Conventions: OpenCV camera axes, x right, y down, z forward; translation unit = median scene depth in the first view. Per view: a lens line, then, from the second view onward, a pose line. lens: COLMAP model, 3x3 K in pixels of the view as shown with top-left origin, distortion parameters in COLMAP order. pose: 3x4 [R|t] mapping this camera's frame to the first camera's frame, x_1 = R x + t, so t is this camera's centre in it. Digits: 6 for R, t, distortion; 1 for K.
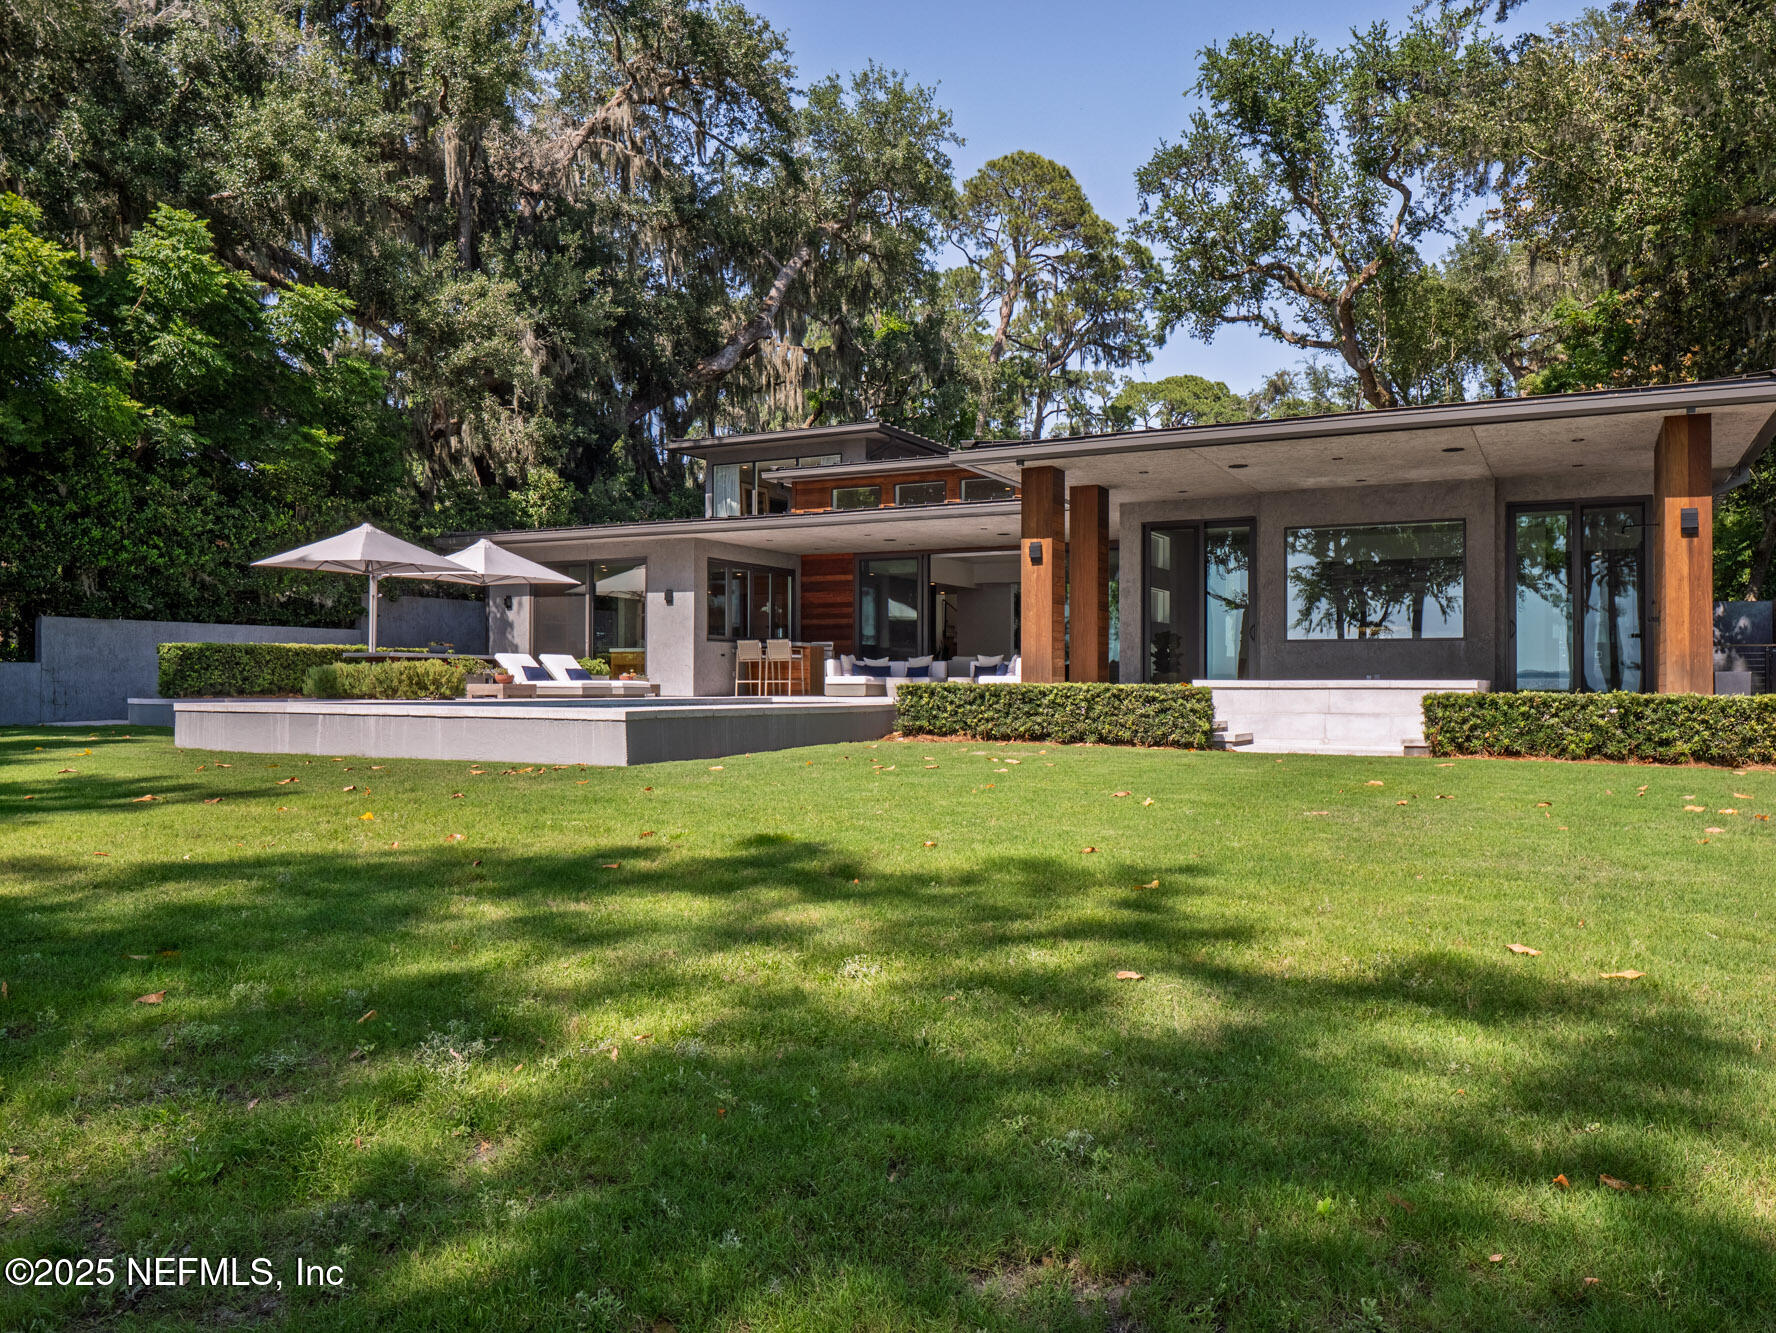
lens RADIAL K [[1312.3, 0, 889.6], [0, 1312.3, 650.5], [0, 0, 1]] dist [-0.015911, 0.008085]
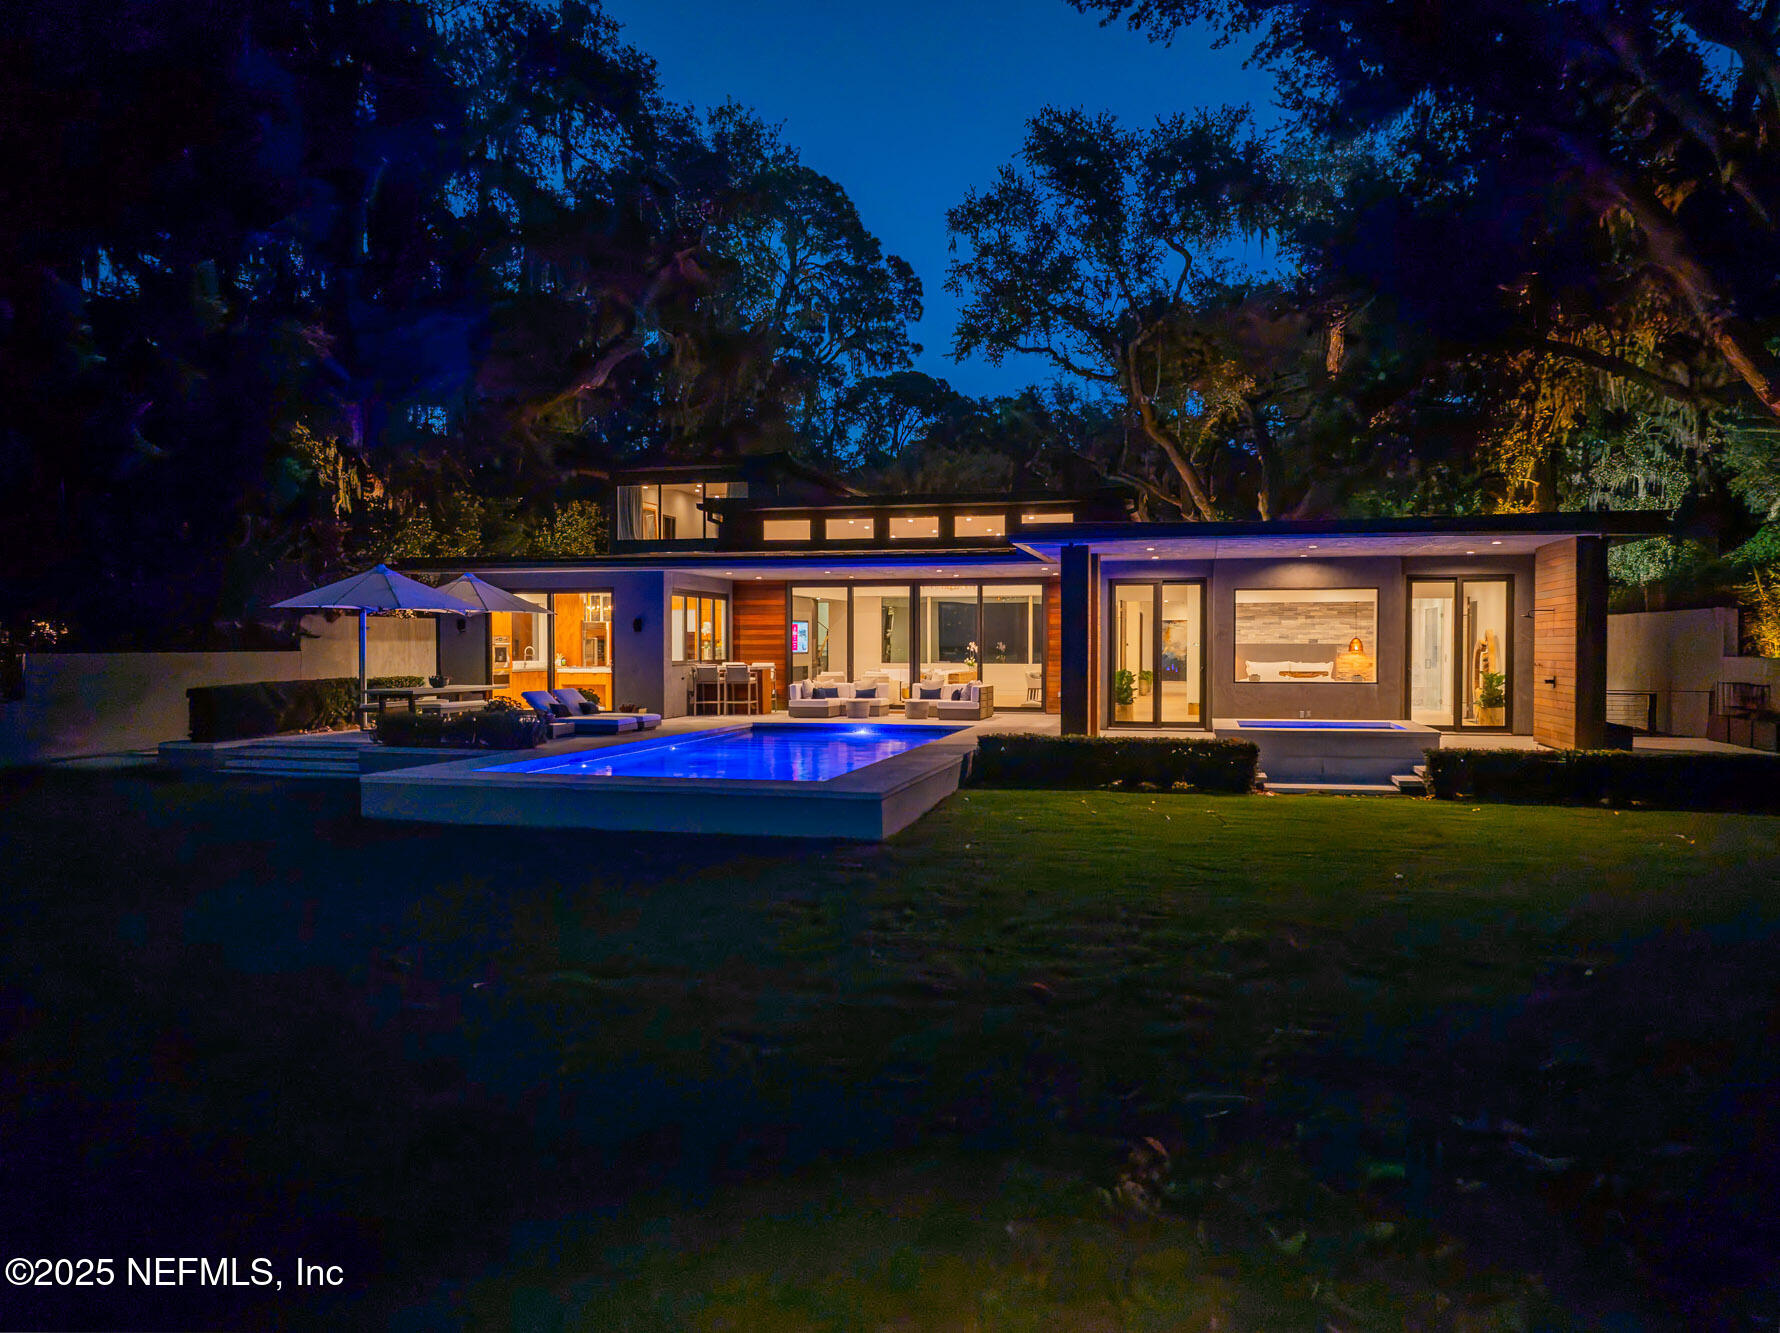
lens RADIAL K [[1255.7, 0, 897.7], [0, 1255.7, 668.3], [0, 0, 1]] dist [-0.030743, 0.001471]
pose [[0.969032, -0.011880, 0.246649, -0.128806], [0.001151, 0.999048, 0.043599, -0.028804], [-0.246932, -0.041965, 0.968124, -0.033013]]
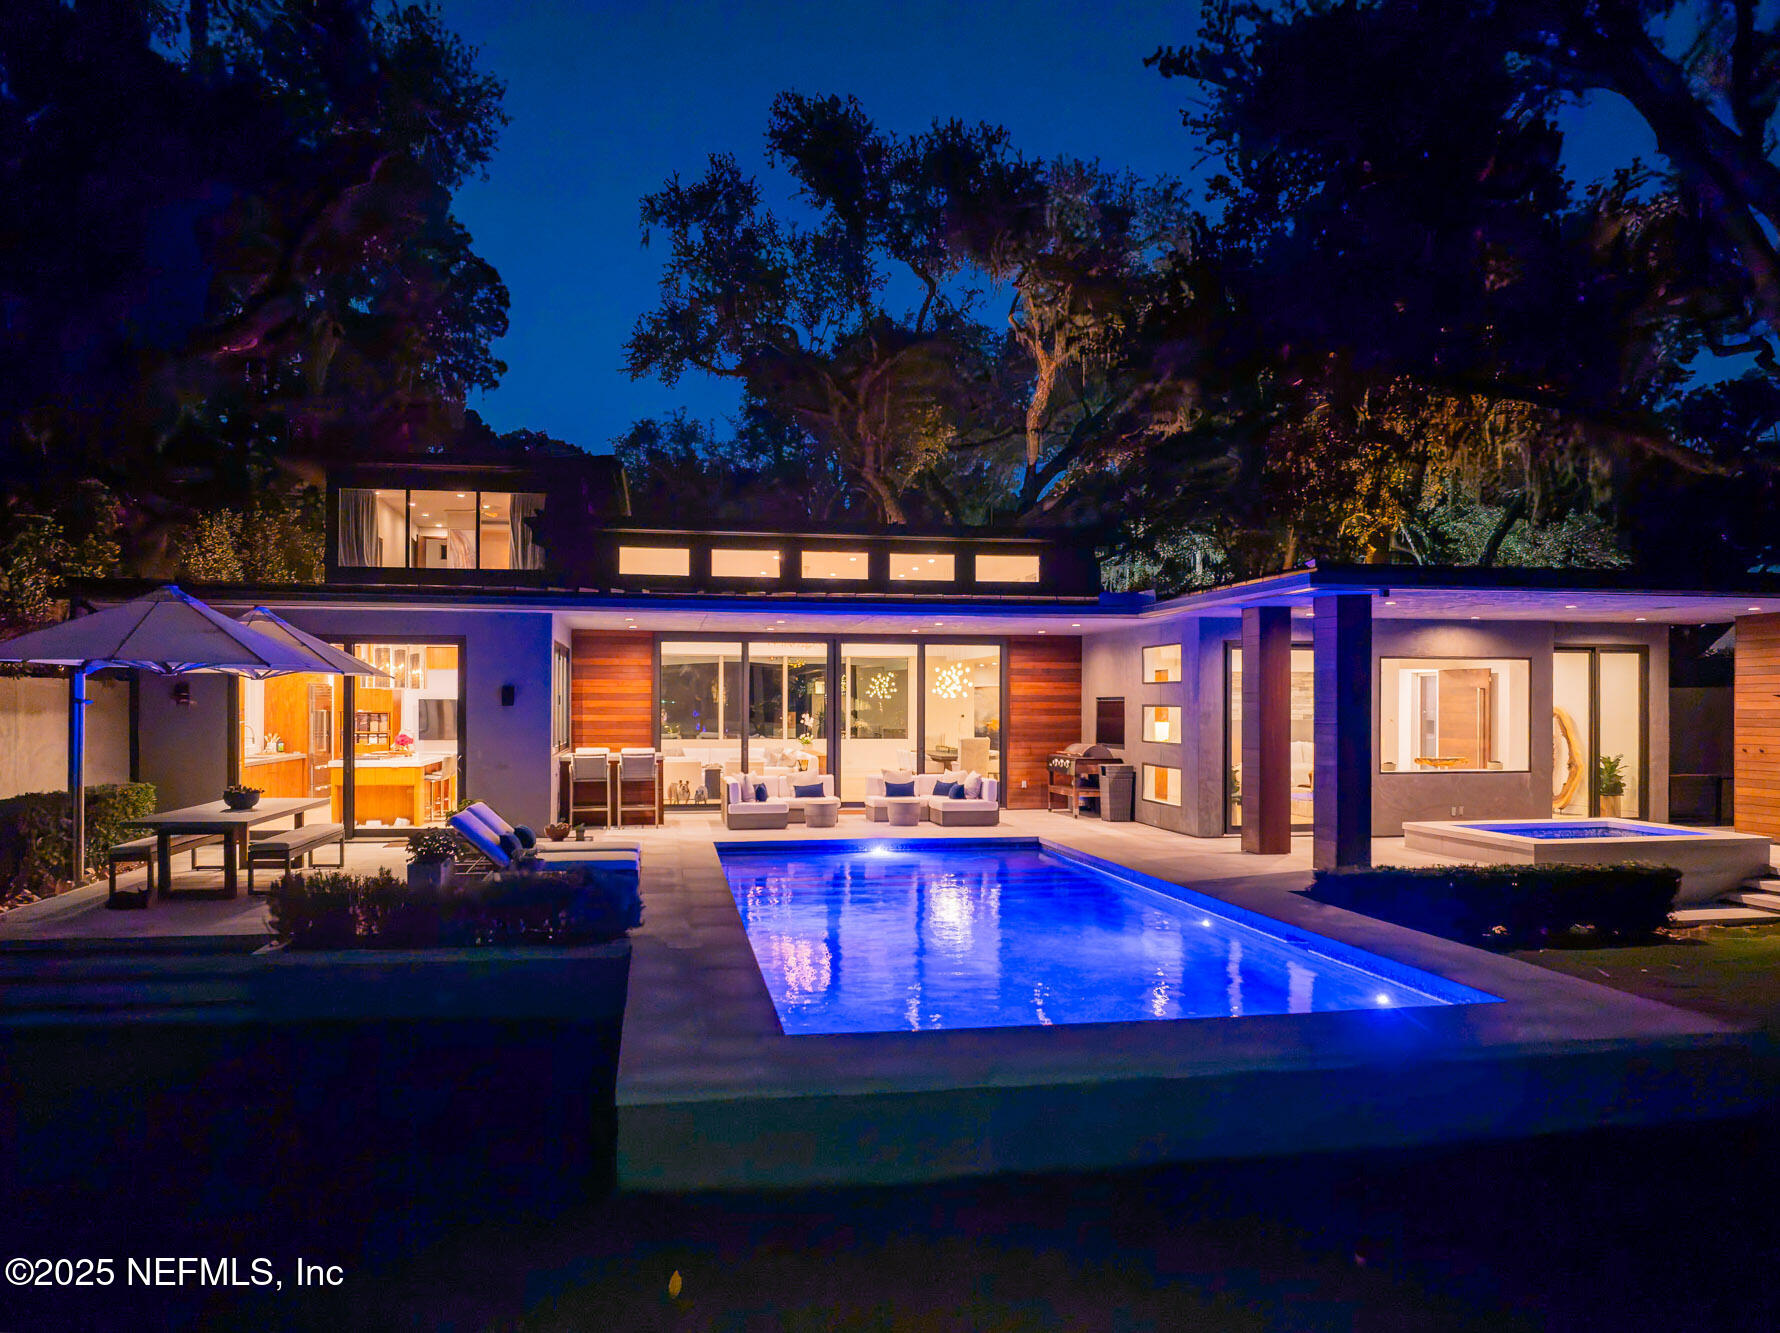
lens RADIAL K [[1255.7, 0, 868.8], [0, 1255.7, 693.5], [0, 0, 1]] dist [-0.030743, 0.001471]
pose [[0.791298, -0.001813, 0.611427, -0.251388], [-0.010551, 0.999806, 0.016619, -0.031672], [-0.611339, -0.019602, 0.791126, 0.206570]]
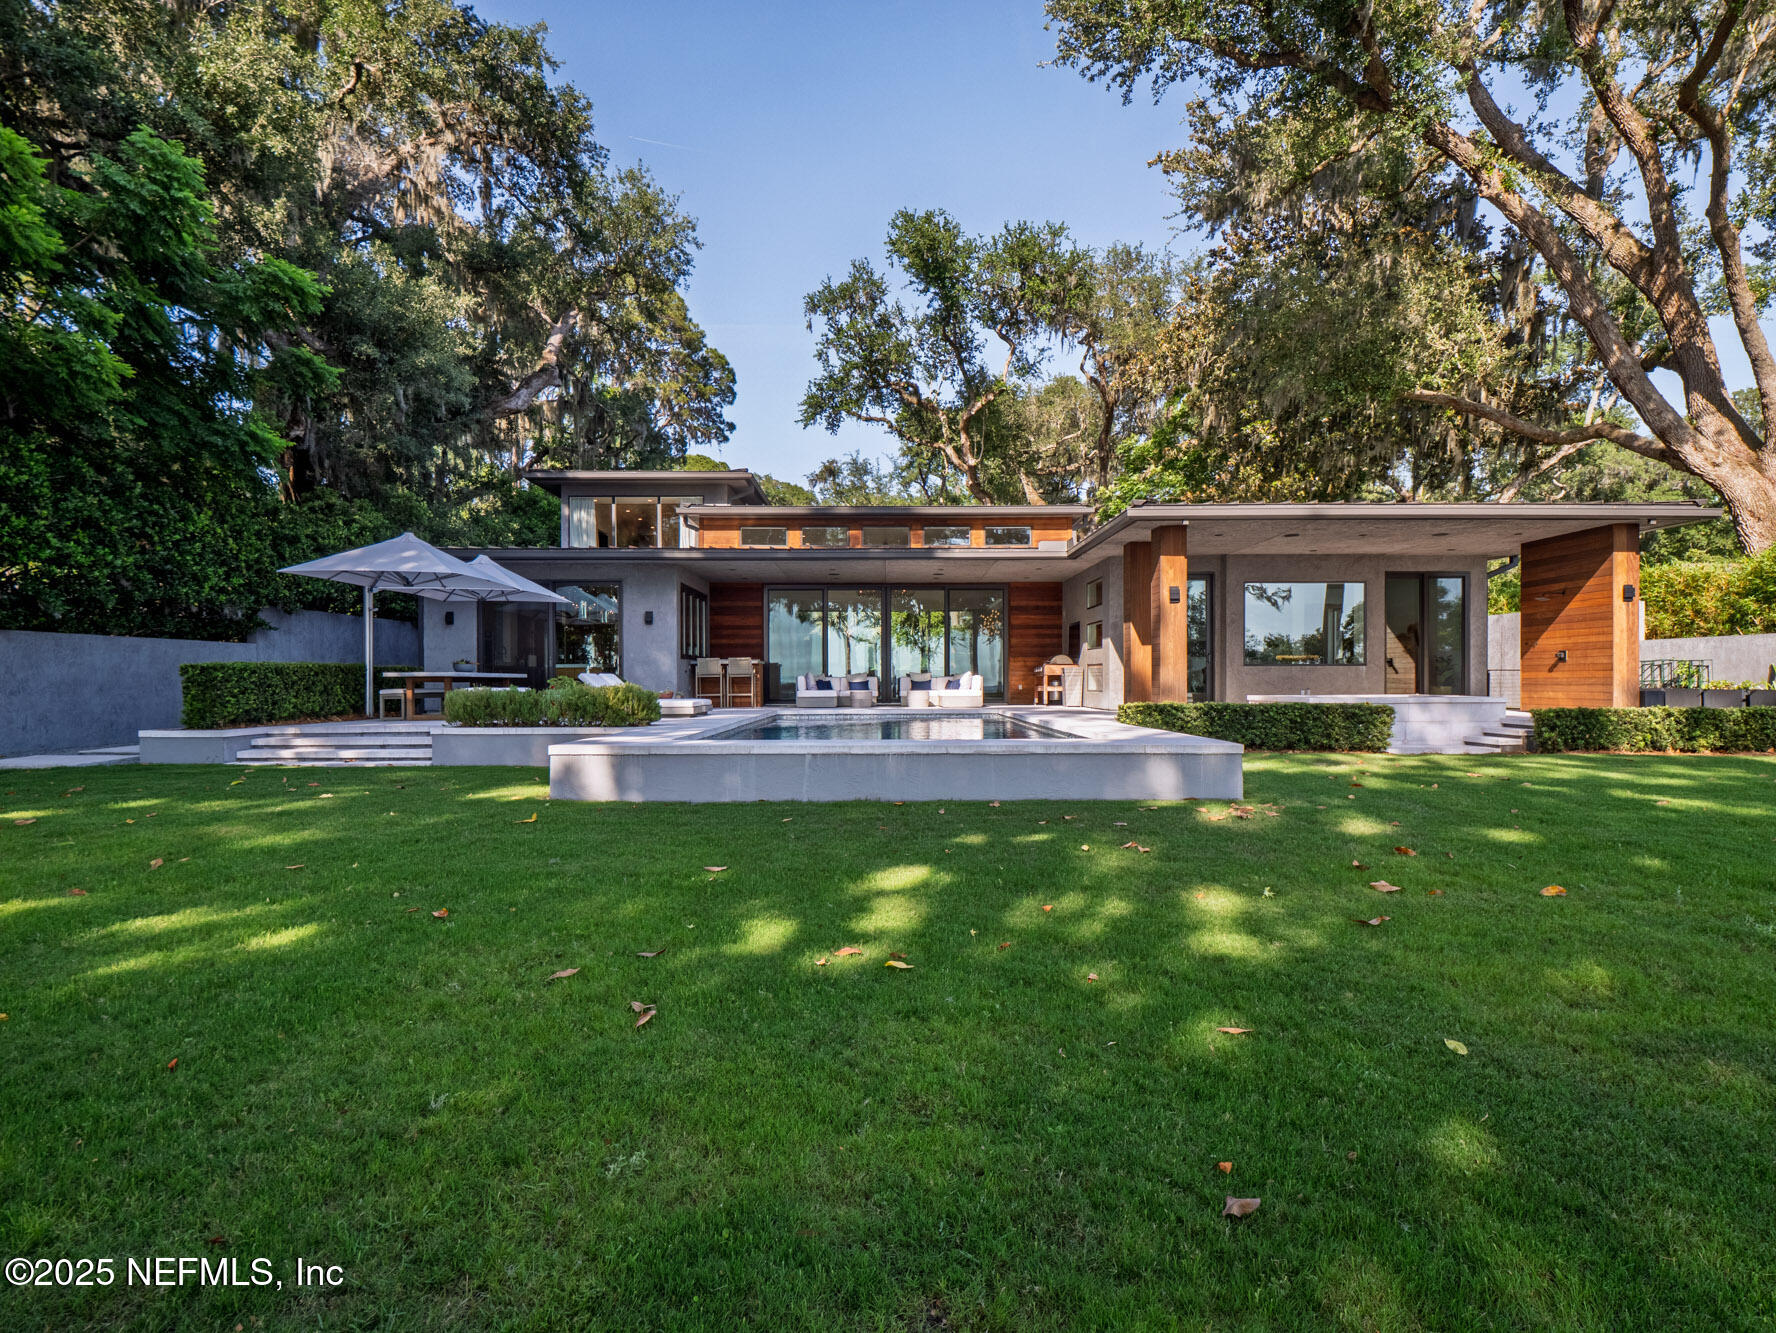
lens RADIAL K [[960.3, 0, 882.0], [0, 960.3, 676.8], [0, 0, 1]] dist [-0.002374, -0.000197]
pose [[0.881221, -0.004982, 0.472679, -0.217871], [-0.004226, 0.999821, 0.018416, -0.004536], [-0.472686, -0.018226, 0.881042, 0.123668]]
